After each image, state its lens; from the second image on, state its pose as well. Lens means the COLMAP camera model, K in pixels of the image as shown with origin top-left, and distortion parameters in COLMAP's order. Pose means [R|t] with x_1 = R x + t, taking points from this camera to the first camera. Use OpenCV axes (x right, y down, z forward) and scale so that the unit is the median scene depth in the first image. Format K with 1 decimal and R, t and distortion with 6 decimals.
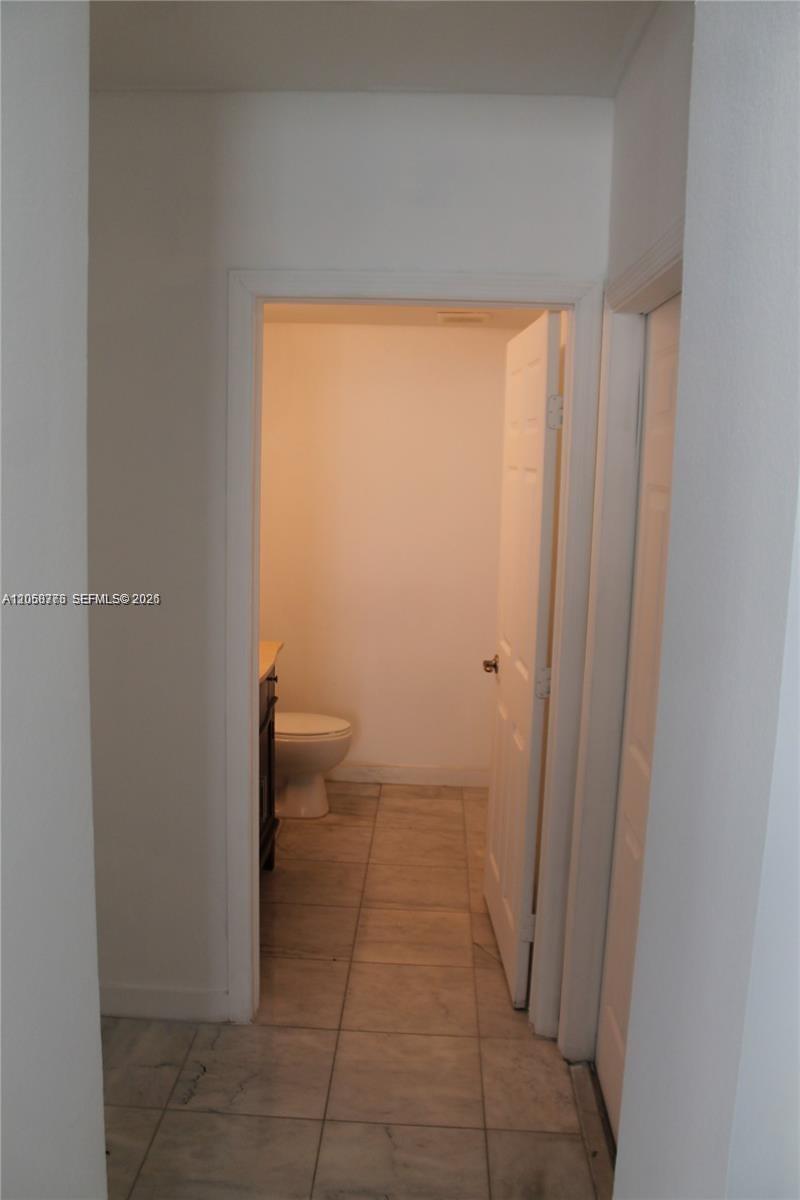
lens RADIAL K [[994.2, 0, 400.0], [0, 994.2, 600.0], [0, 0, 1]] dist [-0.154536, 0.120128]
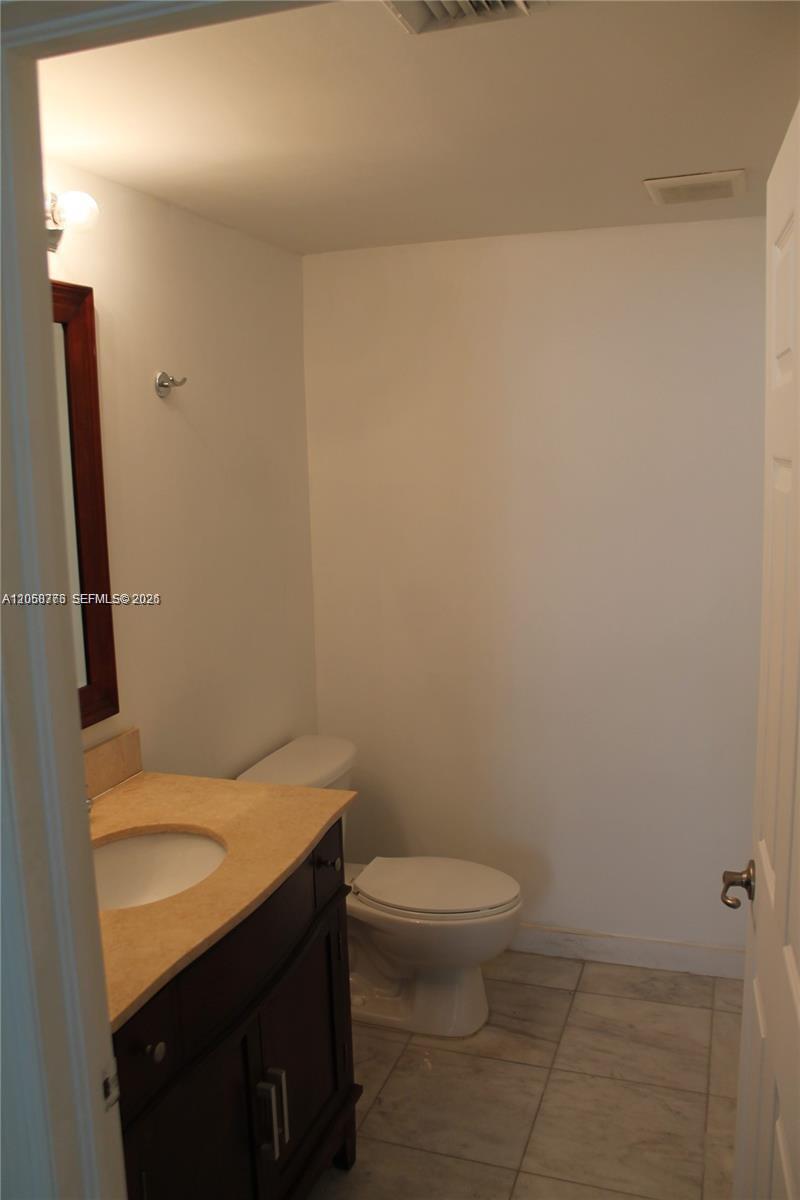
lens RADIAL K [[994.2, 0, 400.0], [0, 994.2, 600.0], [0, 0, 1]] dist [-0.154536, 0.120128]
pose [[0.956384, -0.006032, -0.292052, 0.057054], [0.006789, 0.999976, 0.001578, -0.054787], [0.292035, -0.003492, 0.956401, 0.405789]]
